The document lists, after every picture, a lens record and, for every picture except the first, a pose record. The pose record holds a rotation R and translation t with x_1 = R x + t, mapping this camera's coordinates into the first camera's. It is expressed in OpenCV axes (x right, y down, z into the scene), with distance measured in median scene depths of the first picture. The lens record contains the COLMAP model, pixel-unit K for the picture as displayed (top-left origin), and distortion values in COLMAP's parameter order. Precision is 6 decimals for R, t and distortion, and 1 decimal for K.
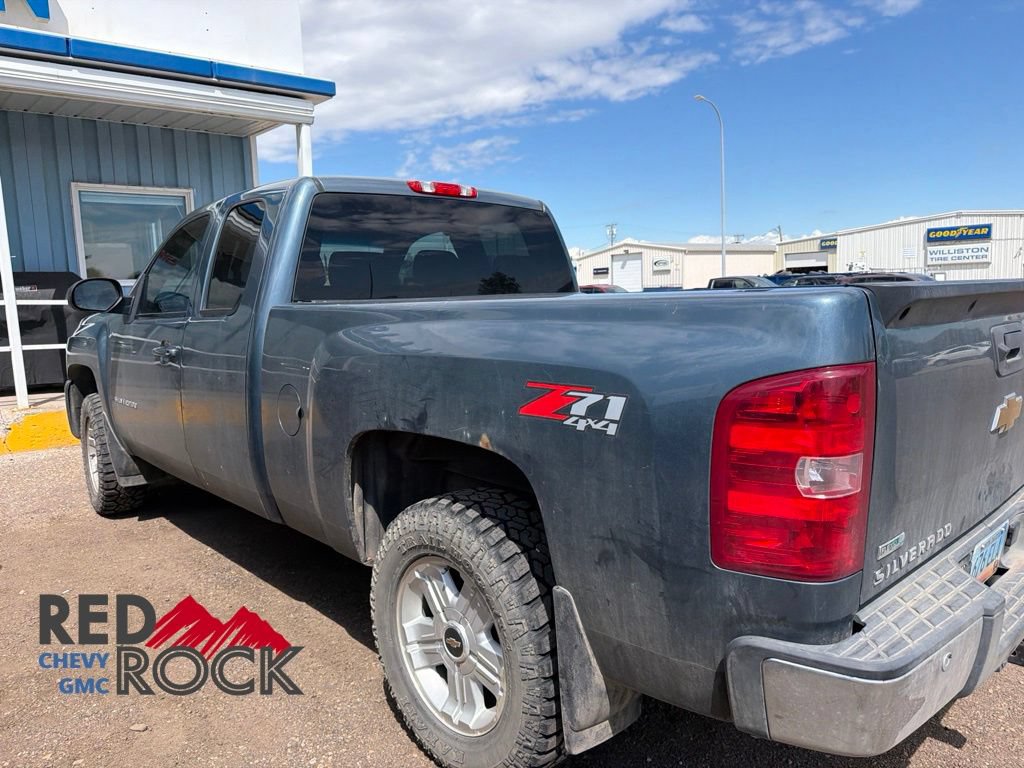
lens RADIAL K [[725.2, 0, 513.9], [0, 725.2, 384.7], [0, 0, 1]] dist [0.026660, -0.042732]
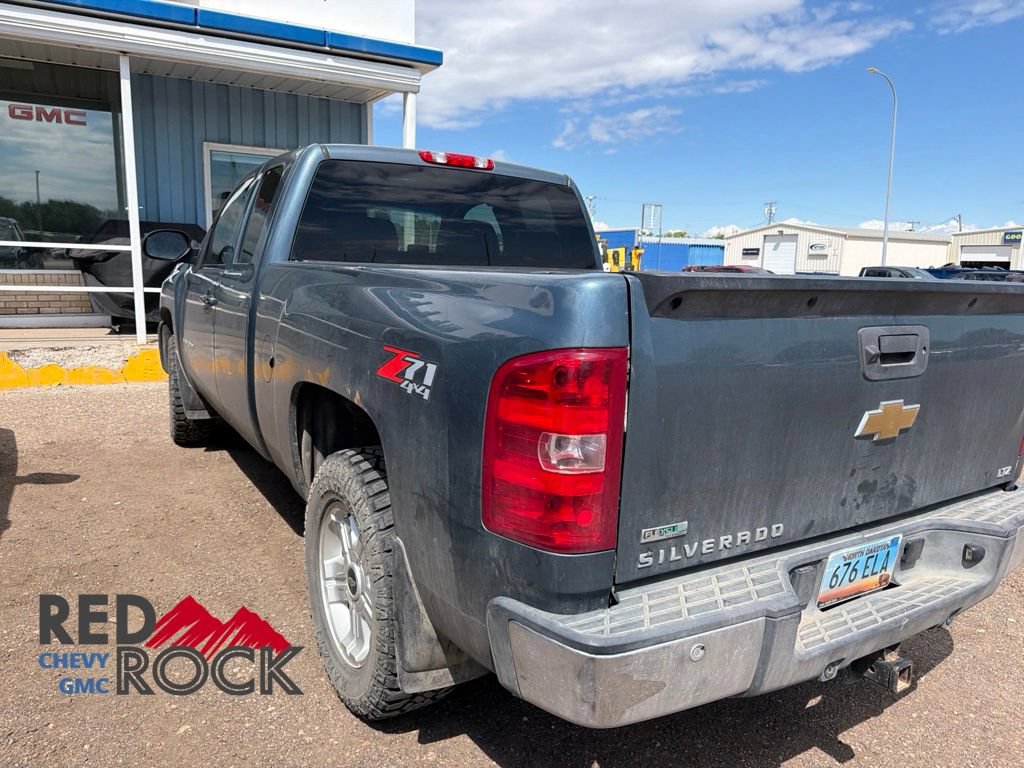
lens RADIAL K [[731.6, 0, 519.2], [0, 731.6, 382.3], [0, 0, 1]] dist [-0.004757, -0.000194]
pose [[0.979960, 0.089376, -0.178015, 0.203971], [-0.083406, 0.995682, 0.040762, -0.004942], [0.180889, -0.025098, 0.983183, -0.013876]]
